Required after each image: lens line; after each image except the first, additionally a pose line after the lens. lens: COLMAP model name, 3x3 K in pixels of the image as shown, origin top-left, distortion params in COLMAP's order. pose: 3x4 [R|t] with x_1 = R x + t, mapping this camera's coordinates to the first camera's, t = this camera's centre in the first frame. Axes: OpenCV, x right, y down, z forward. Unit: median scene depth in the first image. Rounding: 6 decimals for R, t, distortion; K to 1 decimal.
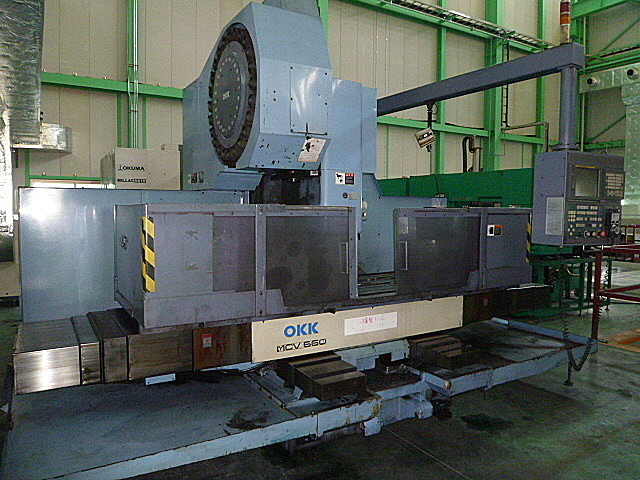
lens RADIAL K [[486.0, 0, 320.2], [0, 486.0, 229.1], [0, 0, 1]] dist [-0.204733, 0.508244]
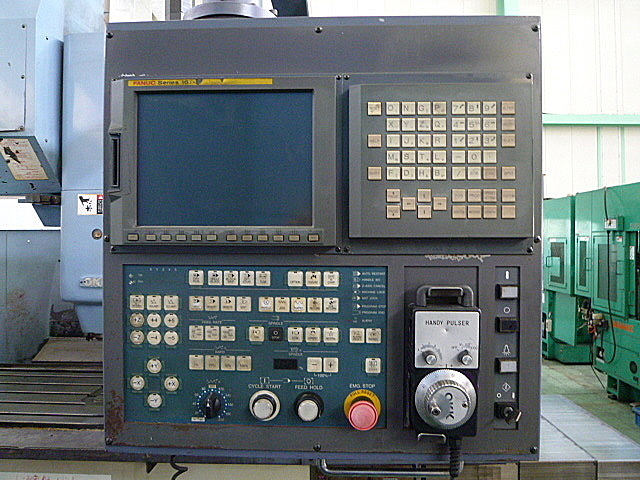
lens RADIAL K [[476.9, 0, 320.0], [0, 476.9, 240.0], [0, 0, 1]] dist [-0.061265, 0.011186]
pose [[0.843806, -0.013373, -0.536481, 0.658142], [-0.008749, 0.999214, -0.038669, -0.051663], [0.536576, 0.037323, 0.843026, 0.799852]]
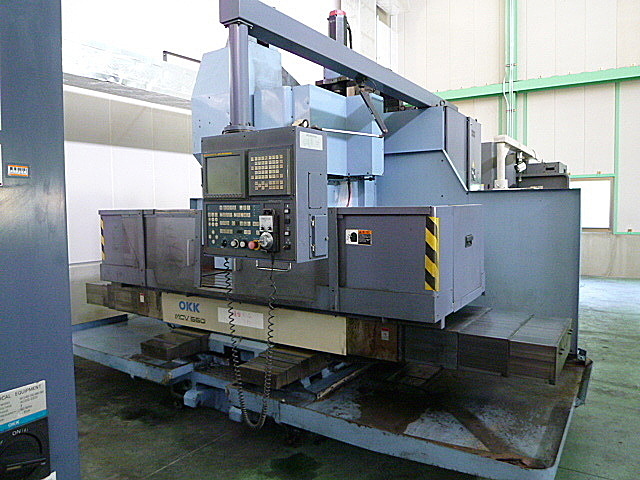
lens RADIAL K [[476.9, 0, 320.0], [0, 476.9, 240.0], [0, 0, 1]] dist [-0.061265, 0.011186]
pose [[0.431849, 0.048663, -0.900632, 1.222742], [-0.022792, 0.998813, 0.043040, -0.028435], [0.901658, 0.001941, 0.432446, 0.764201]]
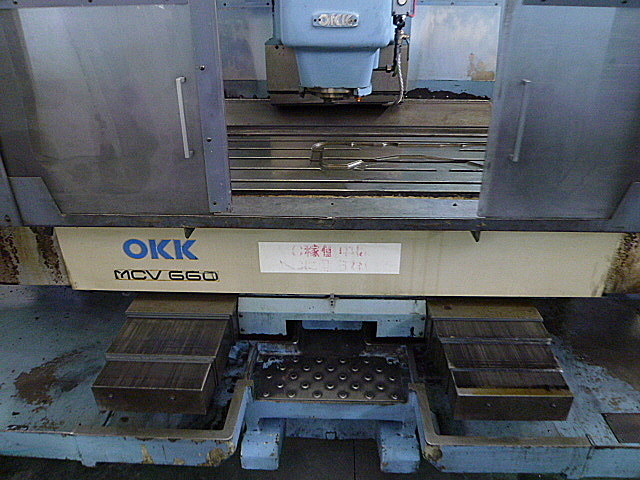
lens RADIAL K [[476.9, 0, 320.0], [0, 476.9, 240.0], [0, 0, 1]] dist [-0.061265, 0.011186]
pose [[0.837284, 0.238638, -0.491943, 0.349132], [-0.011724, 0.907356, 0.420199, -0.014608], [0.546643, -0.346058, 0.762512, 0.705875]]
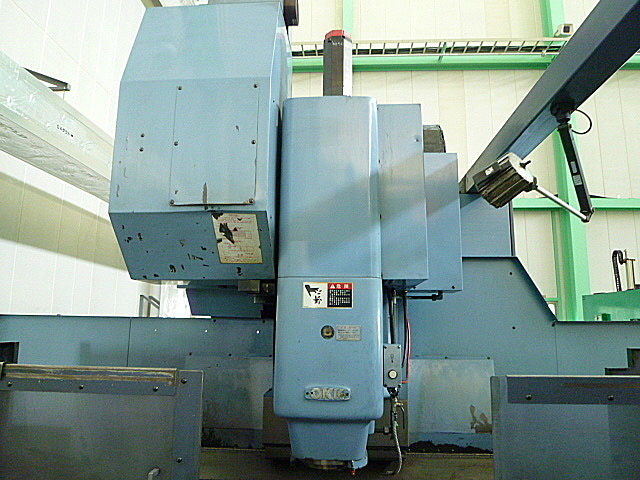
lens RADIAL K [[476.9, 0, 320.0], [0, 476.9, 240.0], [0, 0, 1]] dist [-0.061265, 0.011186]
pose [[0.826249, -0.097980, -0.554718, 0.352148], [-0.025346, 0.977293, -0.210372, -0.070351], [0.562734, 0.187879, 0.805004, 0.732886]]
